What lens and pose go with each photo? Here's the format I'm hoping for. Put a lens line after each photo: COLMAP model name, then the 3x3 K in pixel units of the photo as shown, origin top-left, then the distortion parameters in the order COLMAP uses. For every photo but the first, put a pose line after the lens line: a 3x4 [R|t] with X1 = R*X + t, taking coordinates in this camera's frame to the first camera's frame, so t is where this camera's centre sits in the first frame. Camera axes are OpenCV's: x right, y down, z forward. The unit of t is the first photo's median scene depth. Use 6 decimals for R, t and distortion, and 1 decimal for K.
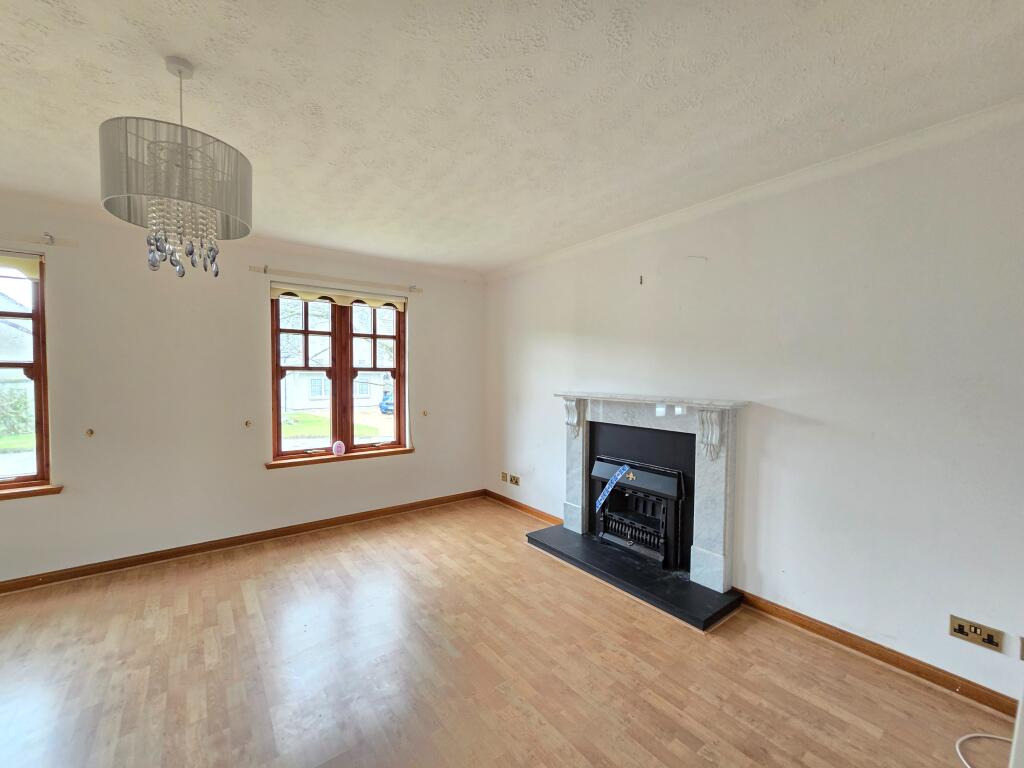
lens RADIAL K [[420.9, 0, 506.7], [0, 420.9, 390.6], [0, 0, 1]] dist [0.000066, -0.000022]
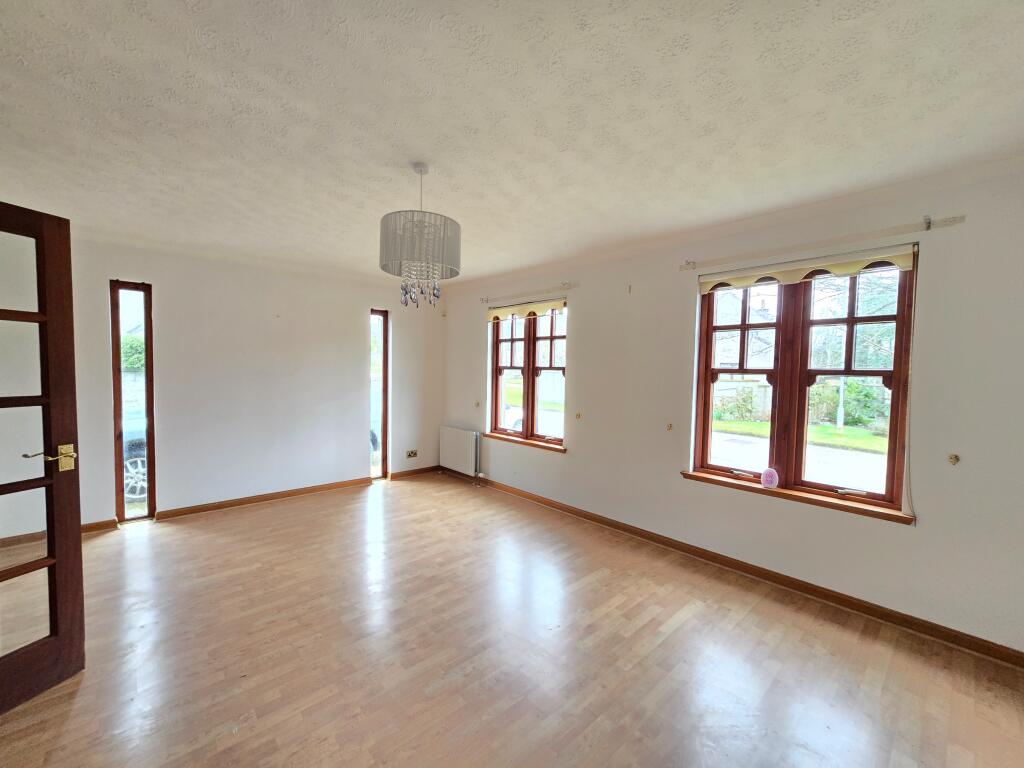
lens RADIAL K [[420.9, 0, 506.7], [0, 420.9, 390.6], [0, 0, 1]] dist [0.000066, -0.000022]
pose [[0.082632, 0.039847, -0.995783, 0.309371], [-0.058482, 0.997672, 0.035070, -0.016803], [0.994863, 0.055338, 0.084770, 0.480915]]
